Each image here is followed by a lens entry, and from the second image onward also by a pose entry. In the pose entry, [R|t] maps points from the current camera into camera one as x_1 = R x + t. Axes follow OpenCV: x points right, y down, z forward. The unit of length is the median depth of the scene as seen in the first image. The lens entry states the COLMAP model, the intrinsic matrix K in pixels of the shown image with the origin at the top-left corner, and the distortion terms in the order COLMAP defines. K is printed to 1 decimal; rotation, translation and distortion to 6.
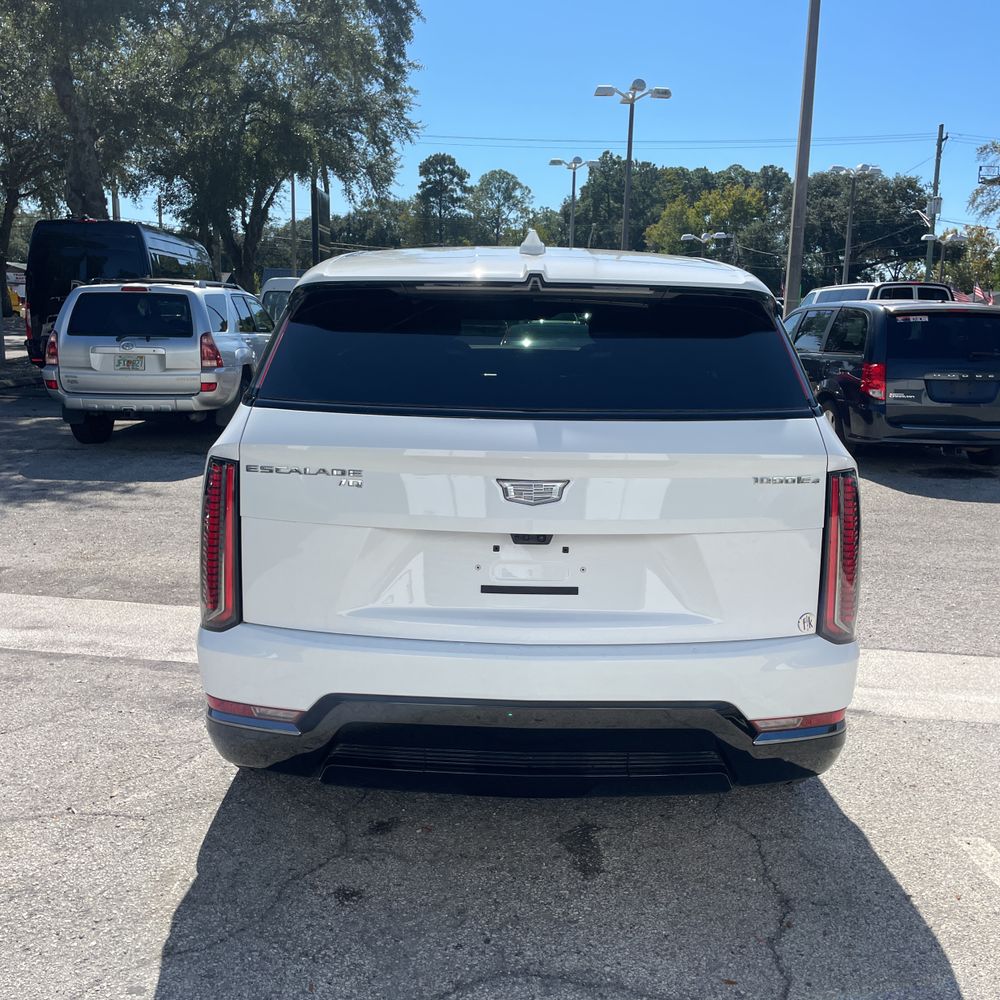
lens RADIAL K [[1025.5, 0, 494.6], [0, 1025.5, 480.8], [0, 0, 1]] dist [0.100426, -0.139288]
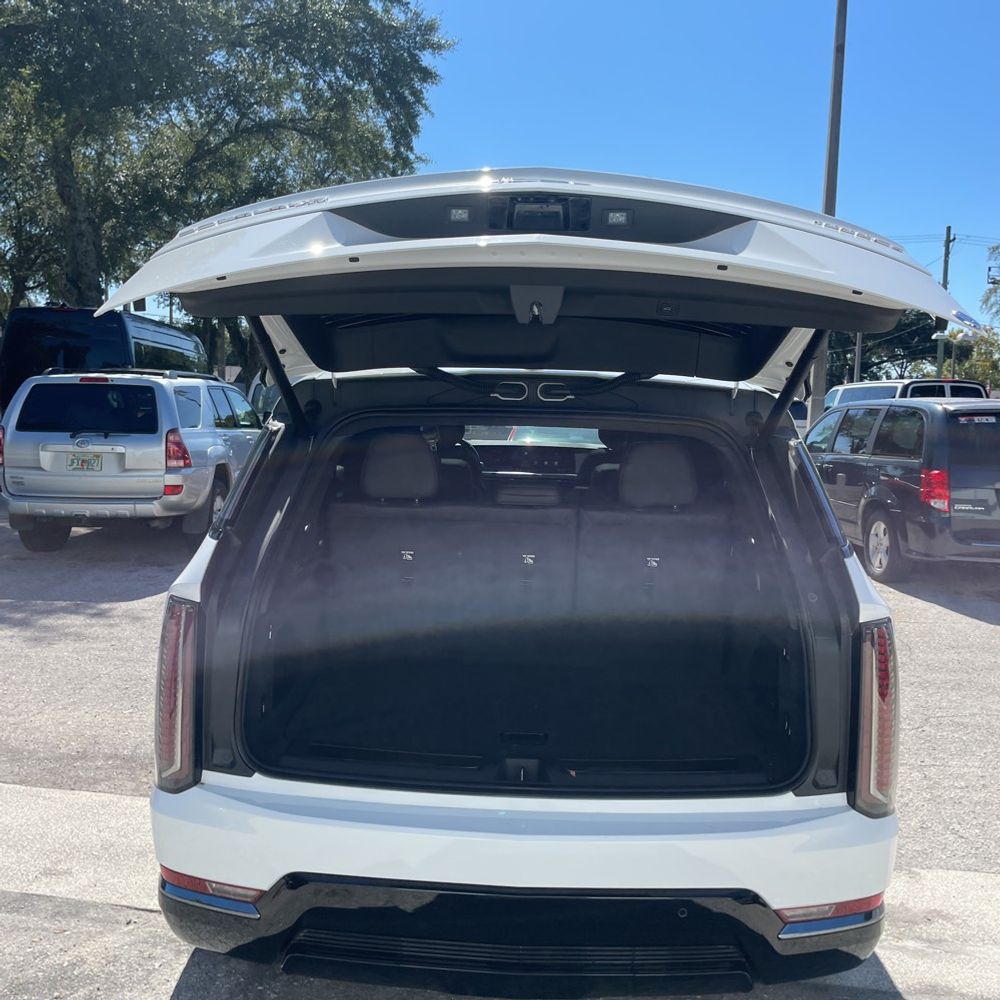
lens RADIAL K [[1025.5, 0, 494.6], [0, 1025.5, 480.8], [0, 0, 1]] dist [0.100426, -0.139288]
pose [[0.999939, 0.007995, -0.007674, 0.002642], [-0.008651, 0.995936, -0.089642, -0.020667], [0.006926, 0.089703, 0.995945, 0.118149]]
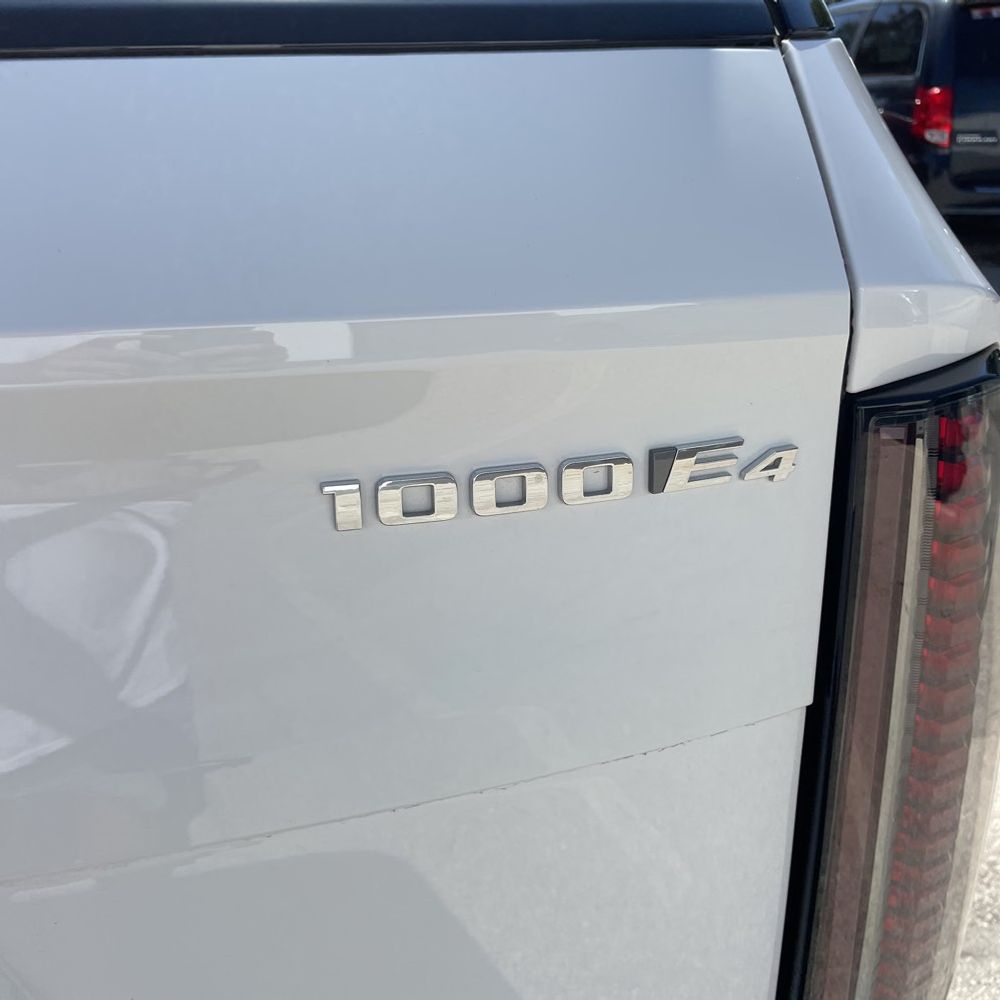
lens RADIAL K [[1025.5, 0, 494.6], [0, 1025.5, 480.8], [0, 0, 1]] dist [0.100426, -0.139288]
pose [[0.998716, -0.042470, -0.027634, 0.093461], [0.046940, 0.980850, 0.189022, -0.009228], [0.019077, -0.190076, 0.981584, 0.289506]]
